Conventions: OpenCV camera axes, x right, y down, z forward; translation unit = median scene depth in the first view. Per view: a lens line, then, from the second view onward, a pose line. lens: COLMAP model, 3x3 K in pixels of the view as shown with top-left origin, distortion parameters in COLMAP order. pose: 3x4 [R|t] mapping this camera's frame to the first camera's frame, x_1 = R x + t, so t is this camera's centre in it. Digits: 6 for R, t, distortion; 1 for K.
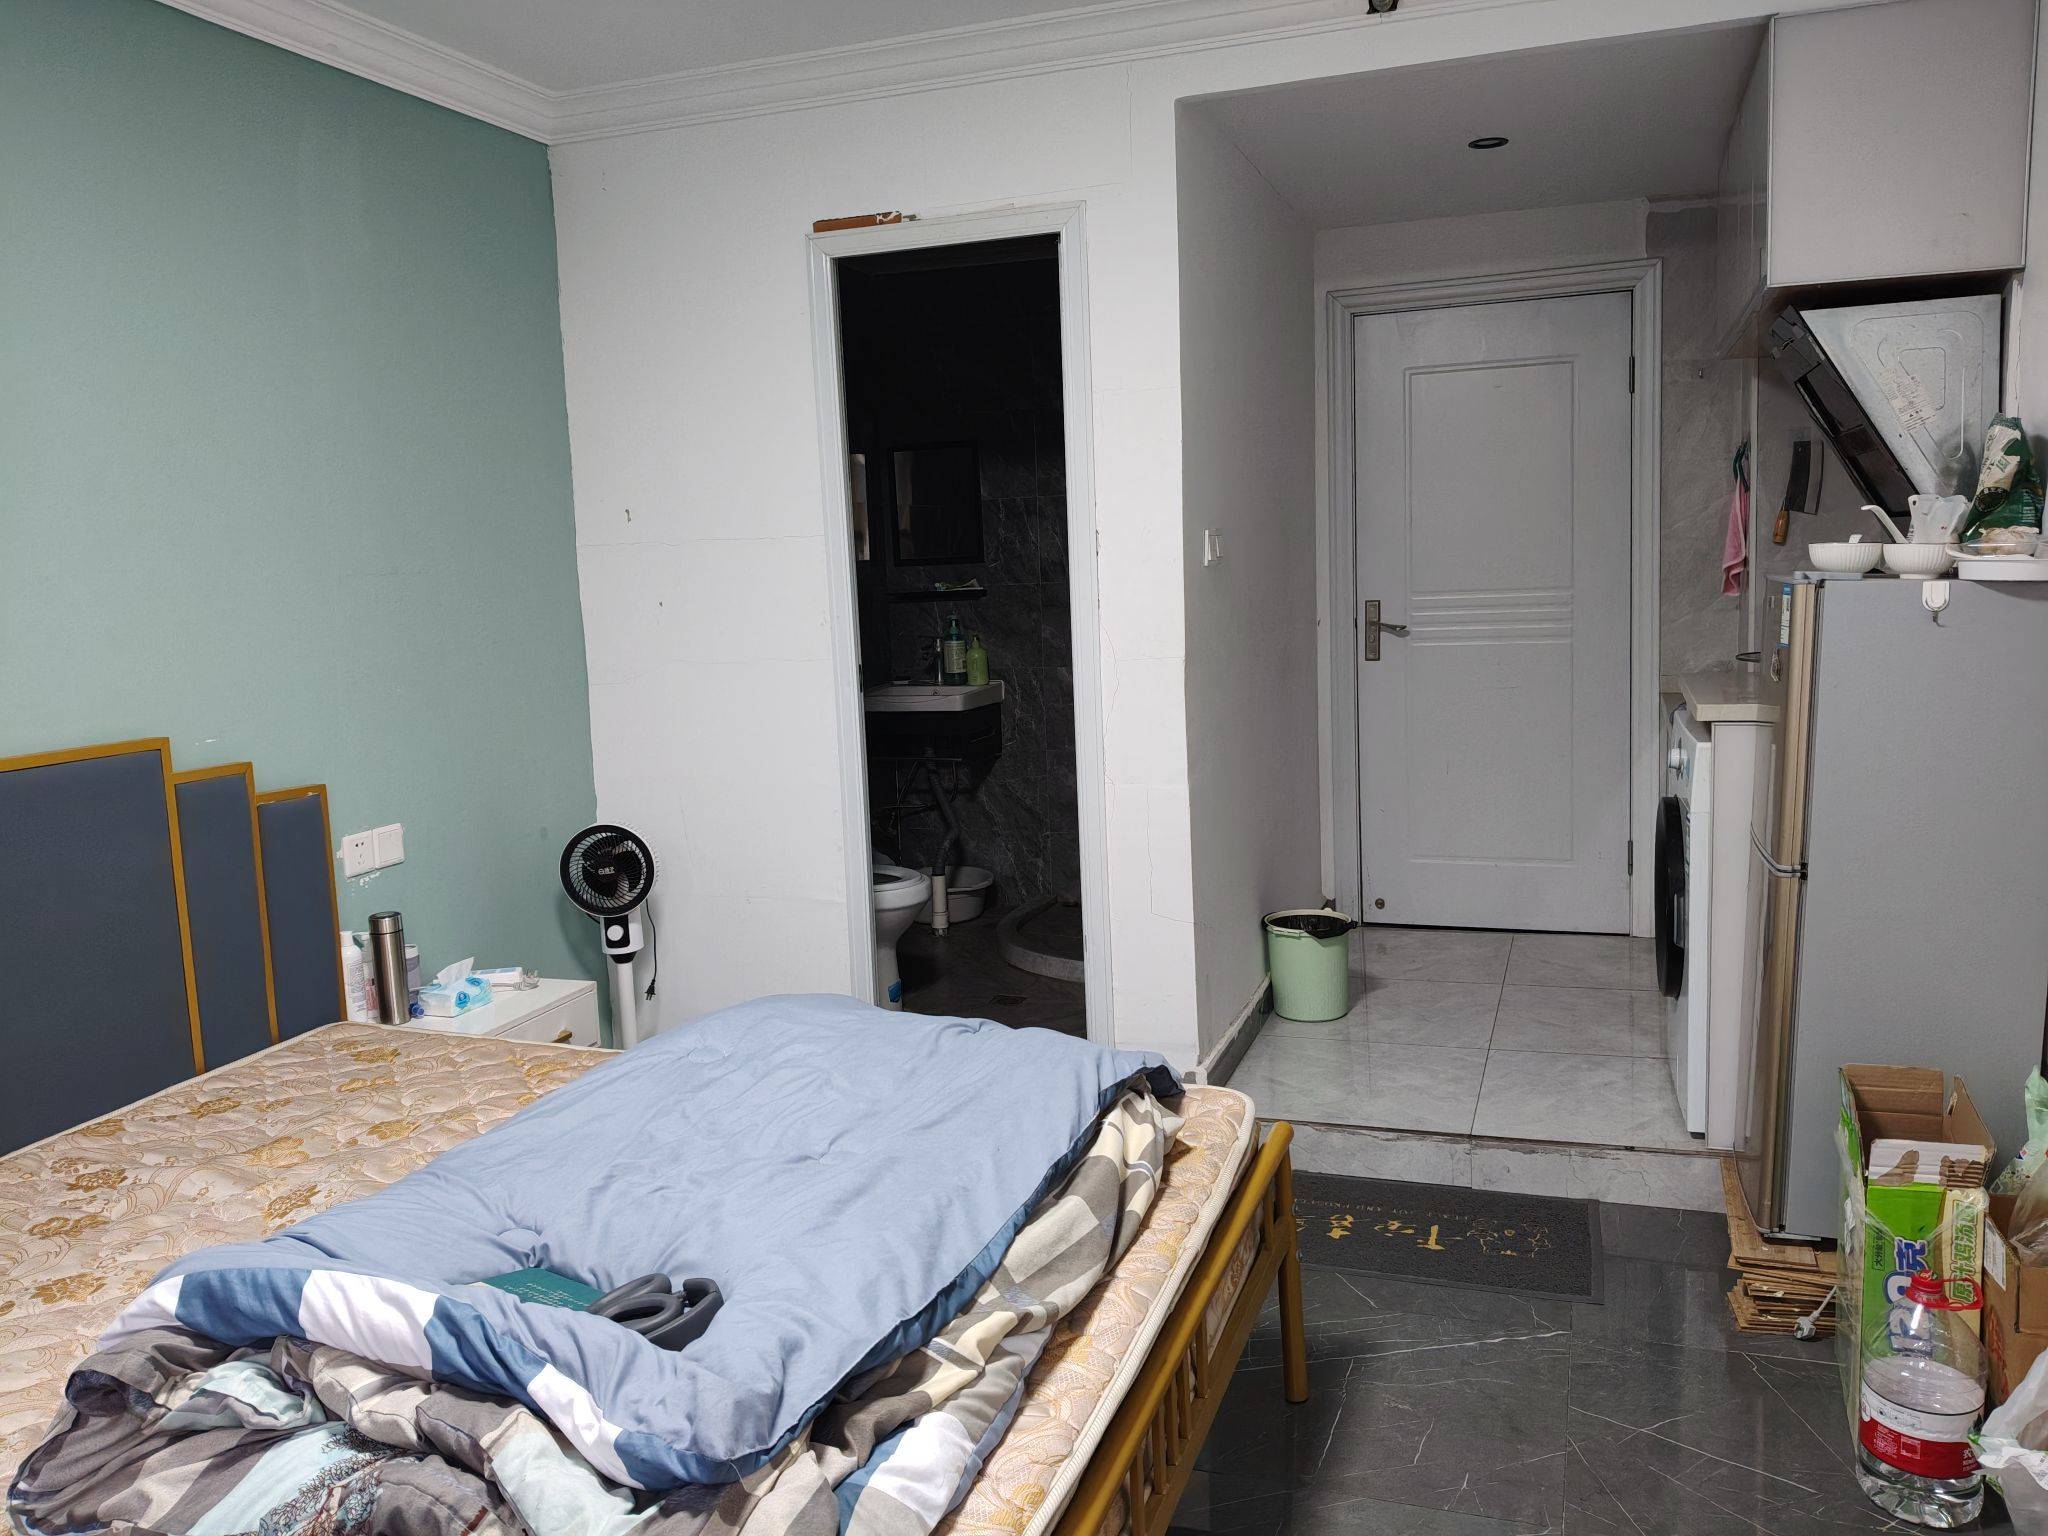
lens RADIAL K [[1698.7, 0, 1024.0], [0, 1698.7, 768.0], [0, 0, 1]] dist [0.279115, -0.590237]
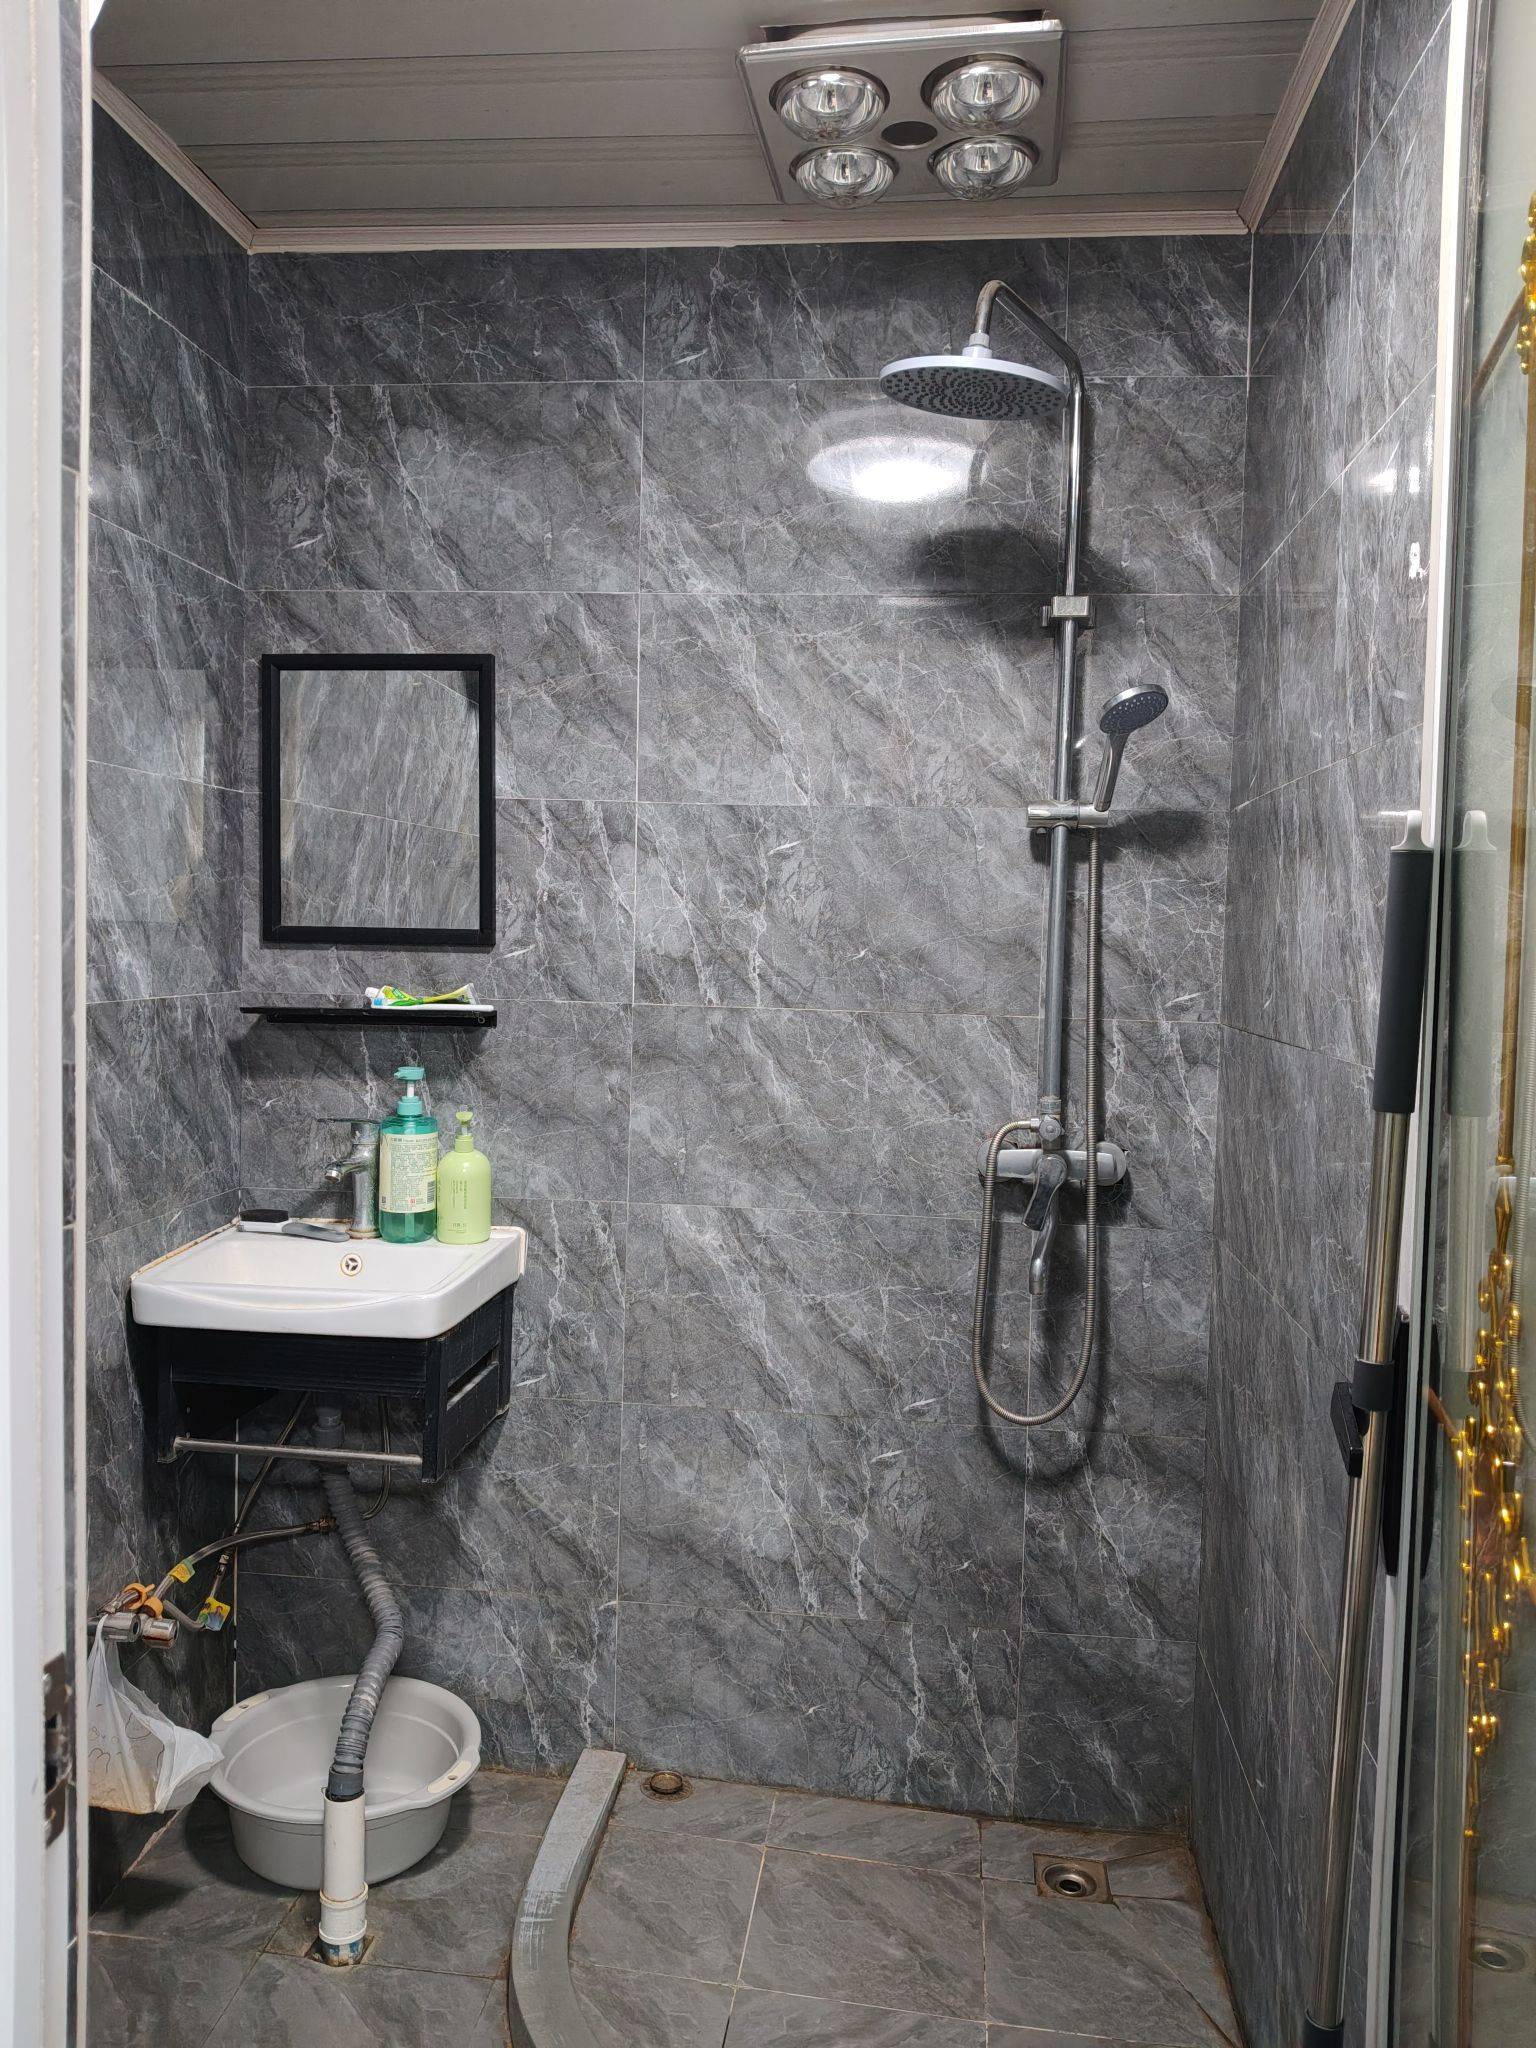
lens RADIAL K [[1698.7, 0, 768.0], [0, 1698.7, 1024.0], [0, 0, 1]] dist [0.279115, -0.590237]
pose [[0.973913, 0.044790, 0.222456, -0.066146], [-0.031687, 0.997565, -0.062130, -0.102897], [-0.224697, 0.053460, 0.972961, 0.768523]]
